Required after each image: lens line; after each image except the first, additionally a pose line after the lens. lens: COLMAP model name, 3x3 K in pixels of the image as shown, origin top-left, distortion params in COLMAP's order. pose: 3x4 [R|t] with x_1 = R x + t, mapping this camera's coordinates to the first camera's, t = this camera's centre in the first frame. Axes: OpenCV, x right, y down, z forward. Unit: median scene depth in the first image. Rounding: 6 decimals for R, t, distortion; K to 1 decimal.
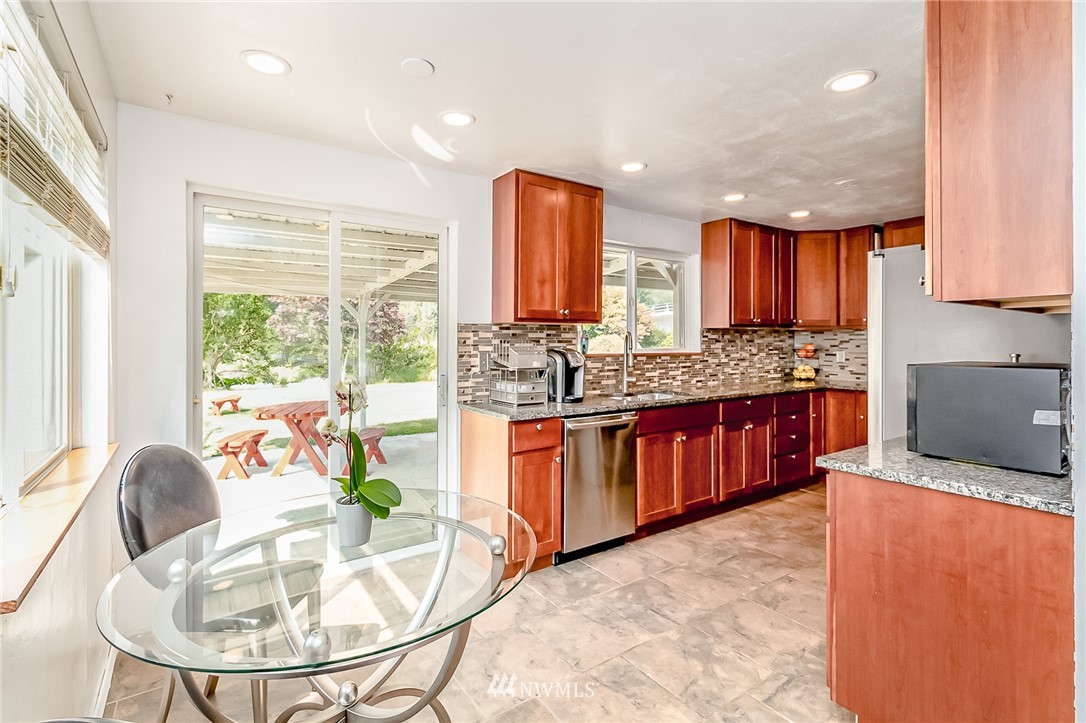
lens RADIAL K [[498.3, 0, 533.8], [0, 498.3, 338.1], [0, 0, 1]] dist [-0.010428, 0.000848]
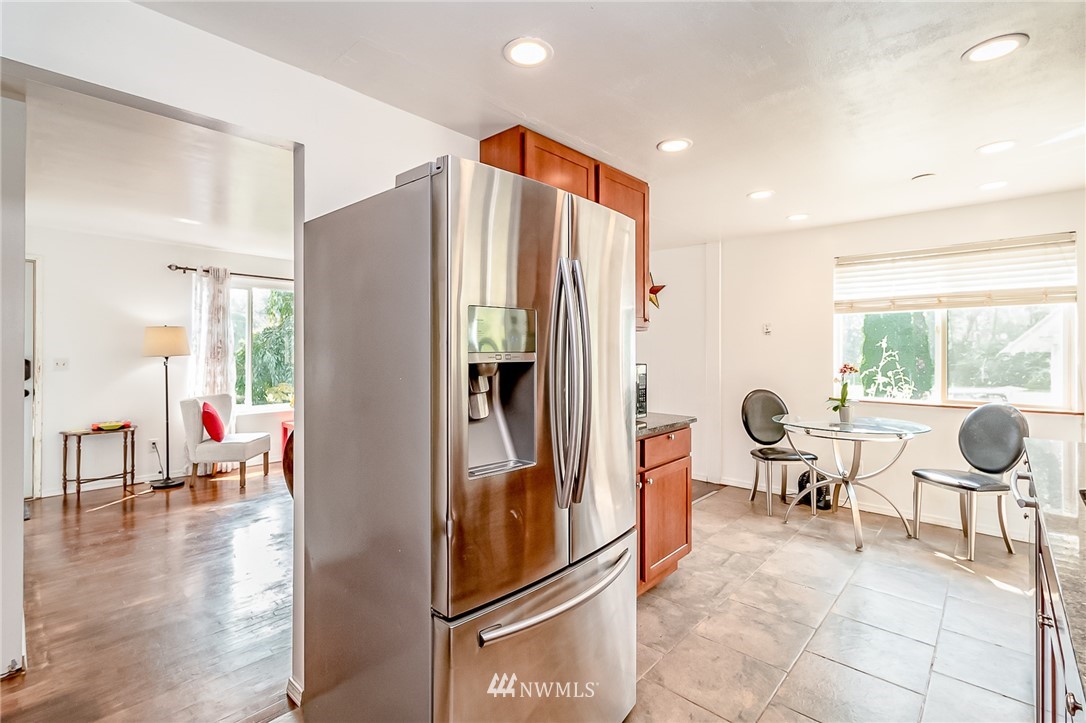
lens RADIAL K [[497.1, 0, 547.7], [0, 497.1, 345.3], [0, 0, 1]] dist [-0.009119, 0.000027]
pose [[-0.970270, -0.004360, -0.241985, 0.624401], [-0.001314, 0.999918, -0.012750, 0.005597], [0.242020, -0.012053, -0.970196, 1.065832]]
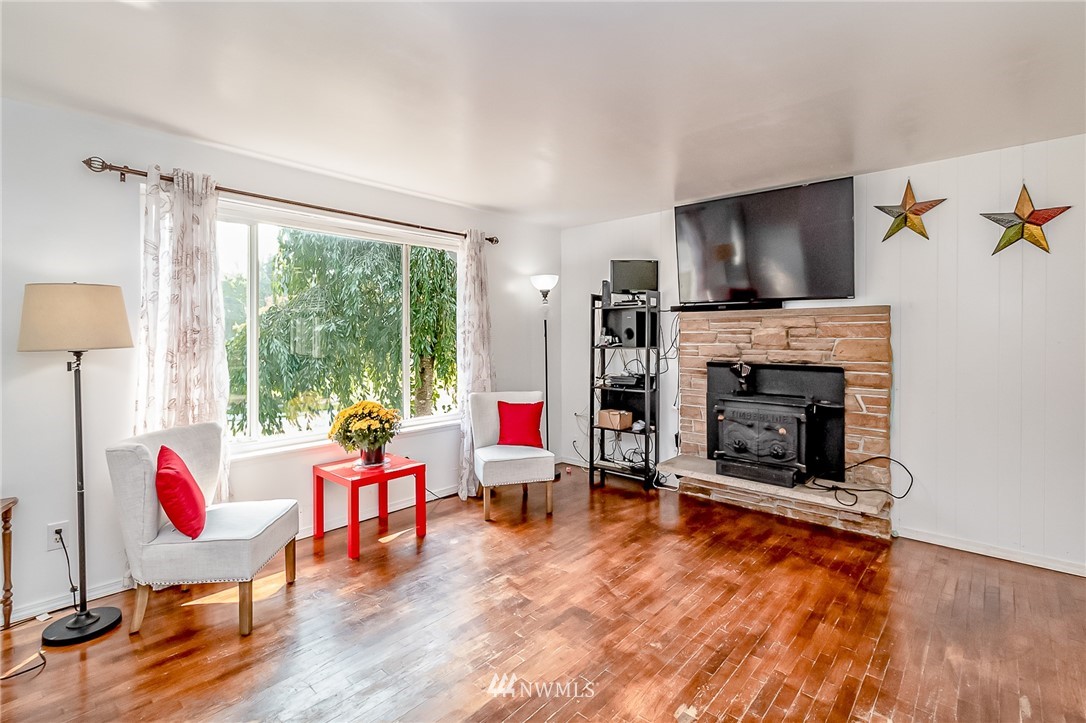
lens RADIAL K [[508.5, 0, 542.6], [0, 508.5, 338.4], [0, 0, 1]] dist [-0.002669, -0.000332]
pose [[-0.970822, 0.001482, -0.239798, 0.862151], [0.002000, 0.999996, -0.001913, 0.007524], [0.239794, -0.002337, -0.970821, 0.356802]]
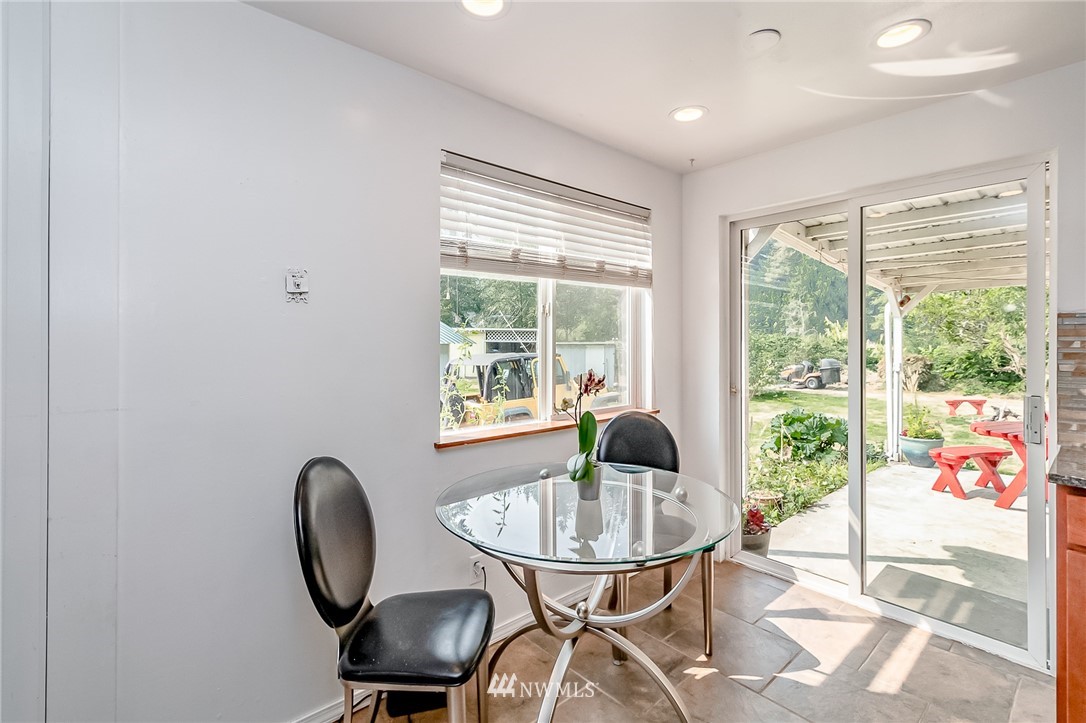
lens RADIAL K [[498.3, 0, 533.8], [0, 498.3, 338.1], [0, 0, 1]] dist [-0.010428, 0.000848]
pose [[0.116267, -0.006615, -0.993196, 0.291910], [0.004183, 0.999972, -0.006170, 0.000457], [0.993209, -0.003437, 0.116291, 0.225236]]
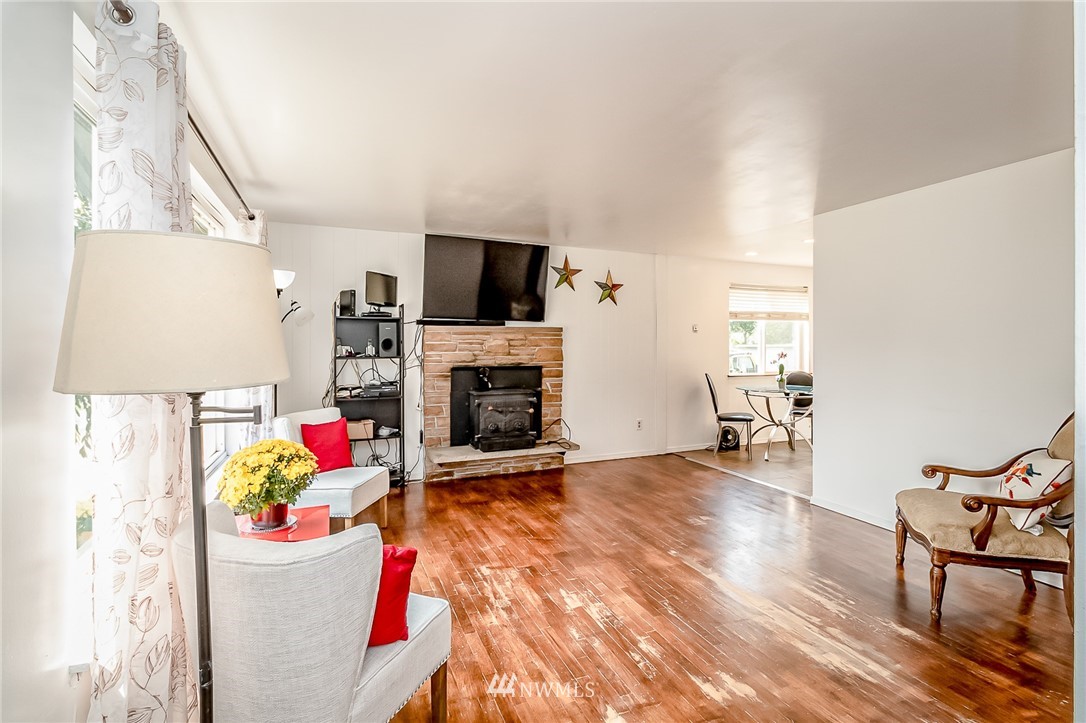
lens RADIAL K [[497.1, 0, 547.7], [0, 497.1, 345.3], [0, 0, 1]] dist [-0.009119, 0.000027]
pose [[-0.184392, 0.002038, -0.982851, 1.441827], [0.007298, 0.999973, 0.000704, 0.000568], [0.982826, -0.007043, -0.184402, -0.088832]]
